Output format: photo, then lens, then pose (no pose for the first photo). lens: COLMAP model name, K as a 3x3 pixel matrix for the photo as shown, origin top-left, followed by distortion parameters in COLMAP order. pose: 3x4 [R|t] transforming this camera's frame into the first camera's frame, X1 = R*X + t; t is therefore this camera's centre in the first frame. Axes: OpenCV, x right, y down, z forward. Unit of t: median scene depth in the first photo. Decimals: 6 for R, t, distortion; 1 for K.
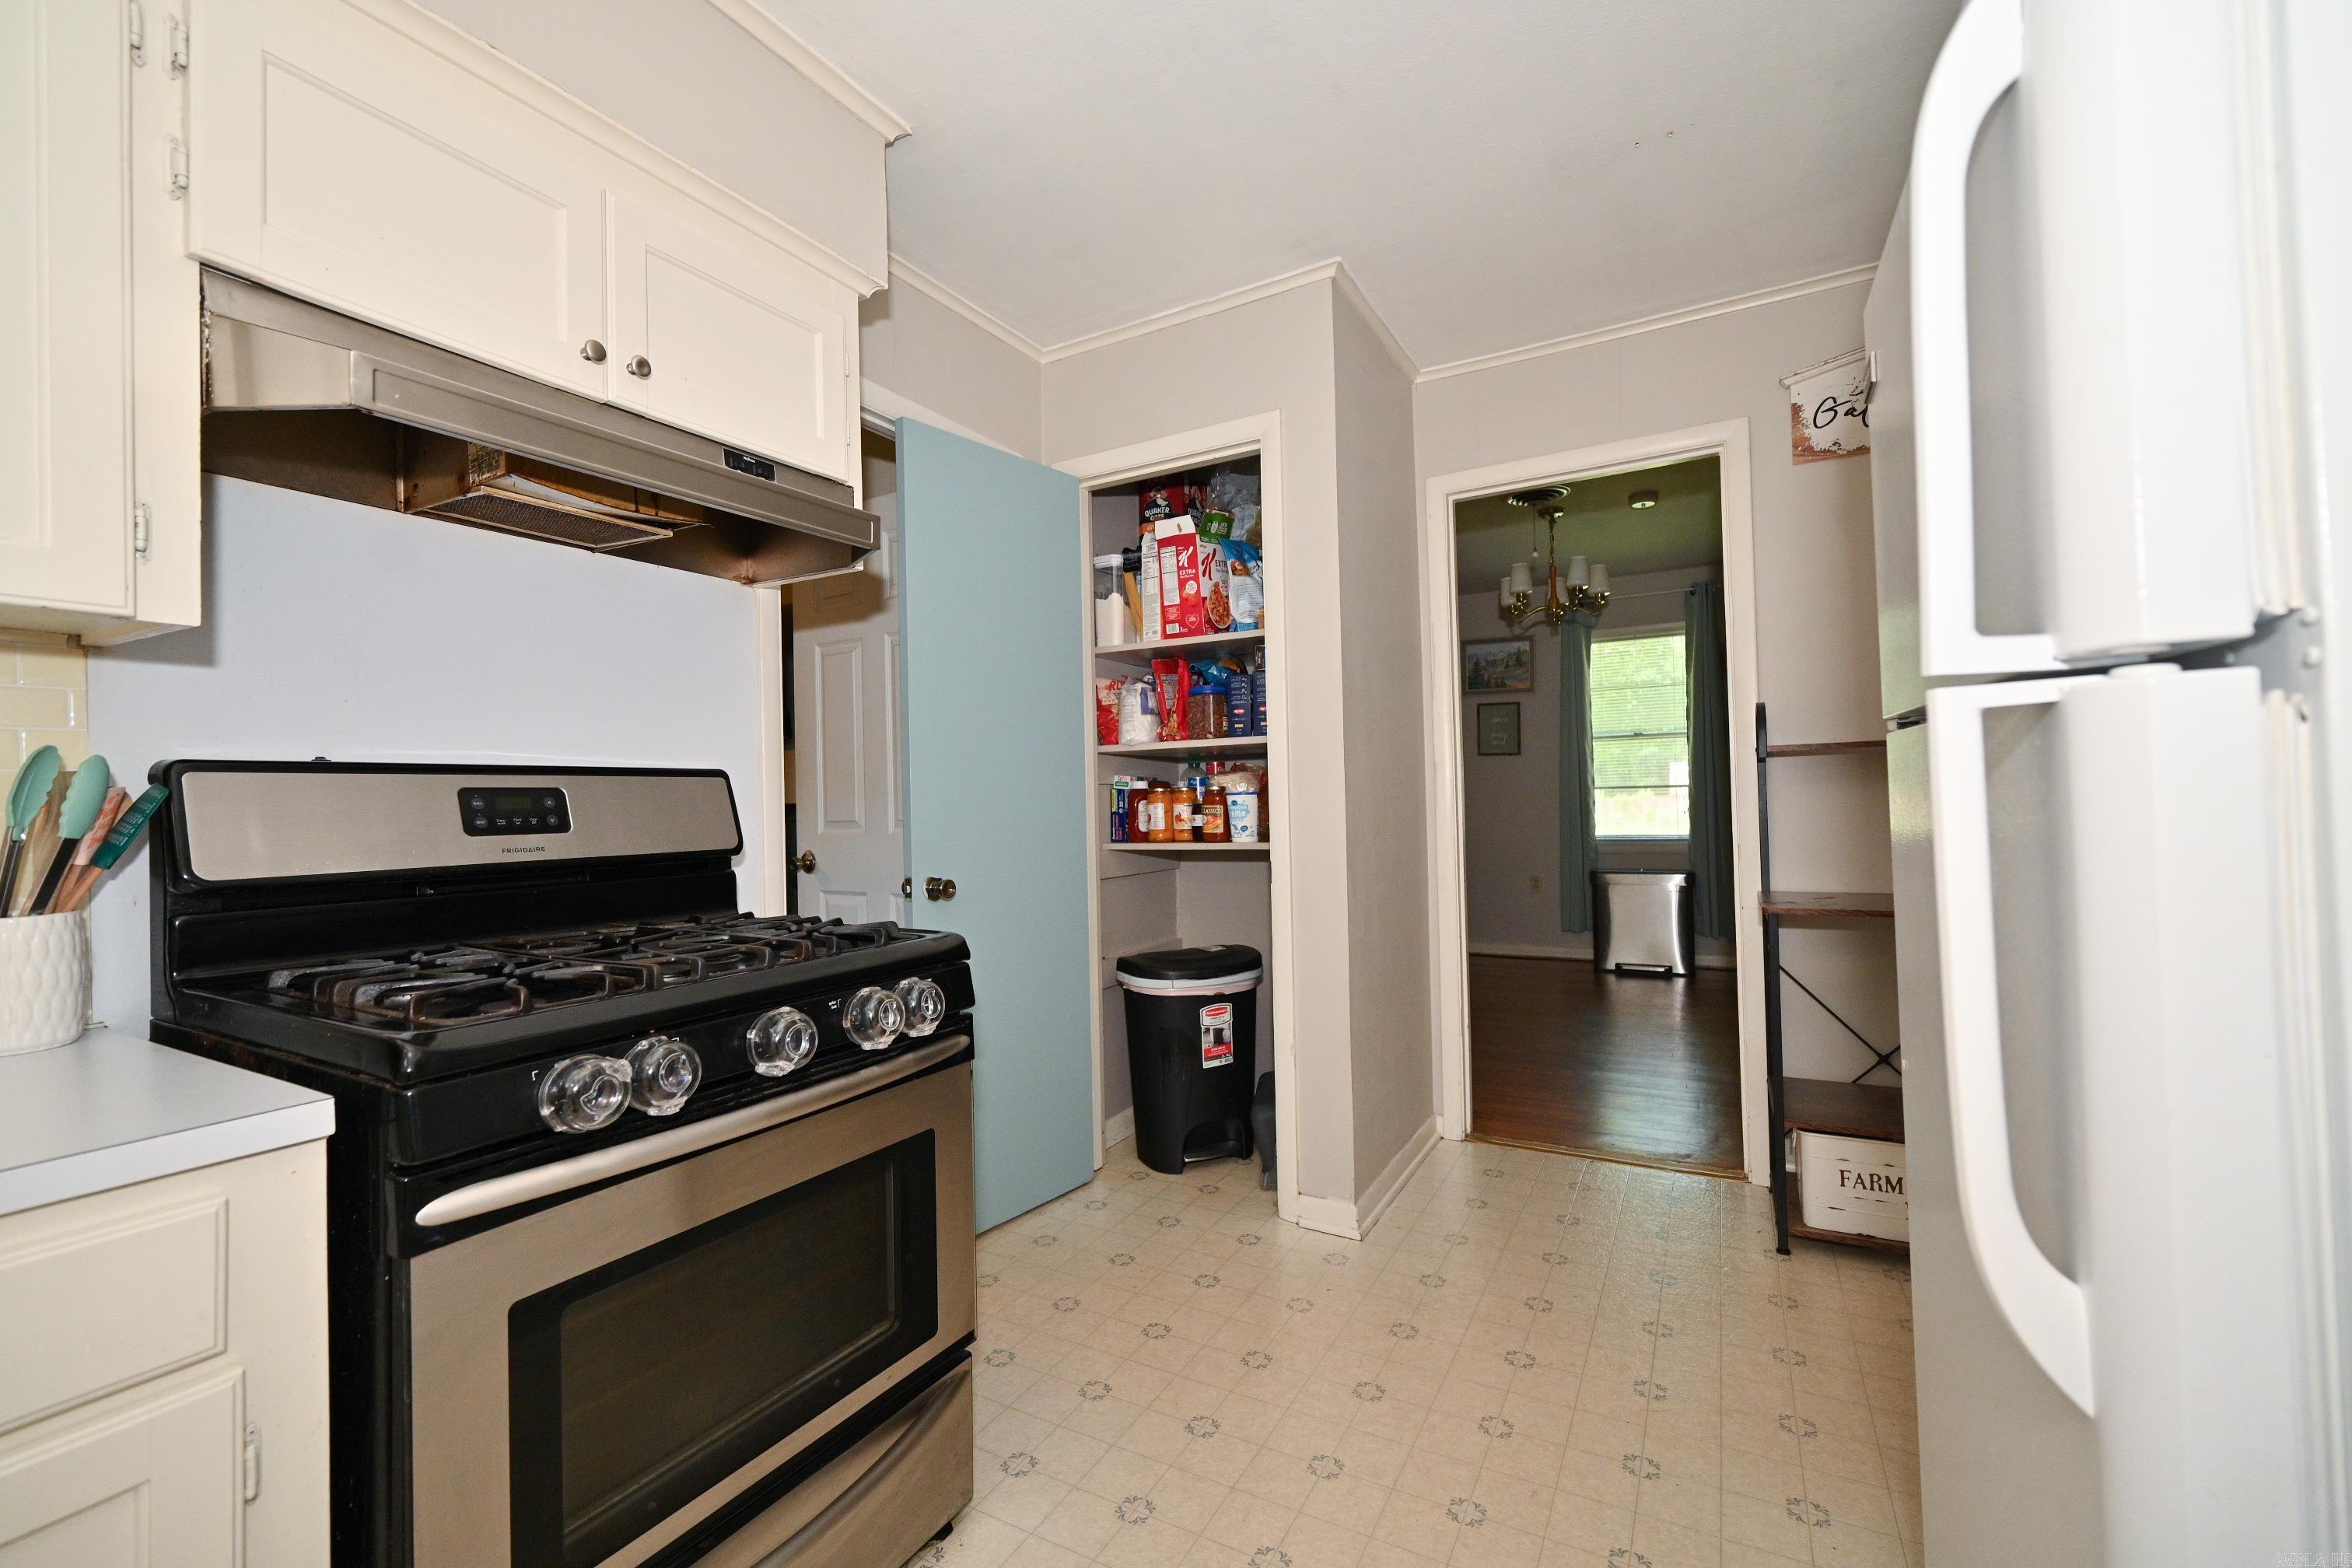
lens RADIAL K [[979.6, 0, 1182.6], [0, 979.6, 774.0], [0, 0, 1]] dist [0.001504, -0.000115]
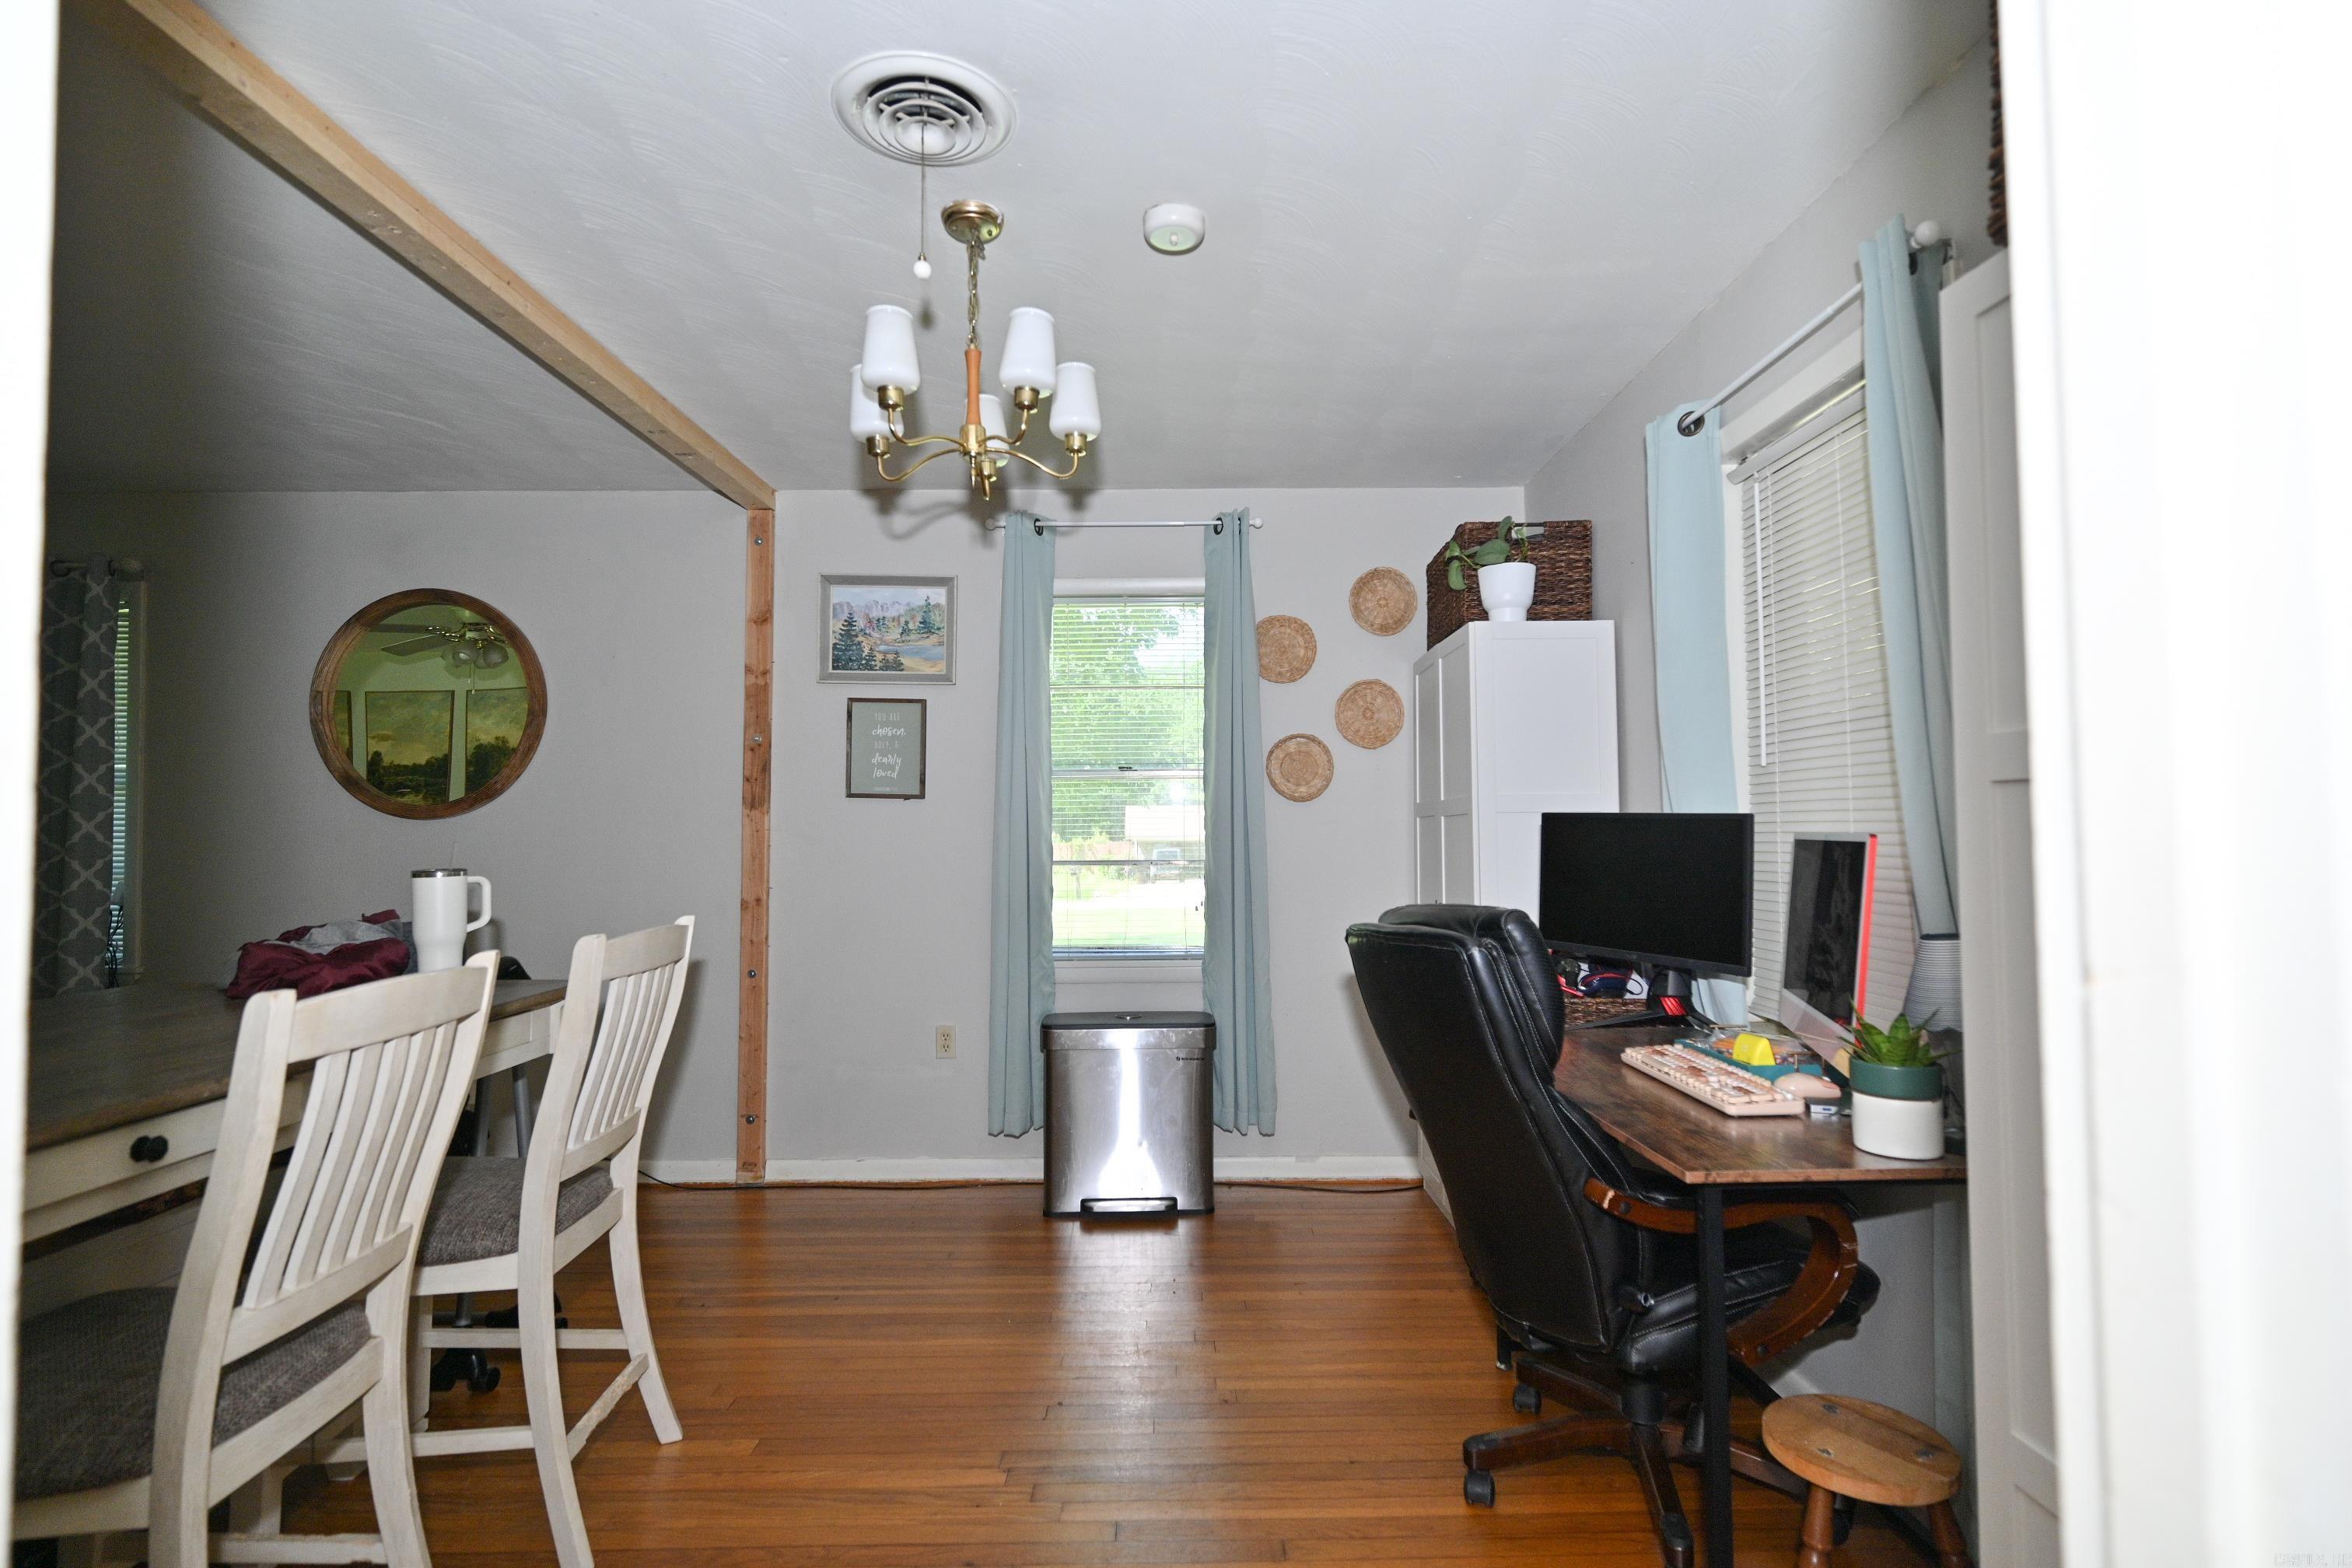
lens RADIAL K [[1124.7, 0, 1181.5], [0, 1124.7, 781.3], [0, 0, 1]] dist [0.003140, 0.000235]
pose [[0.870225, 0.035090, 0.491404, 0.176349], [-0.023140, 0.999271, -0.030376, -0.014514], [-0.492111, 0.015063, 0.870402, 0.425006]]
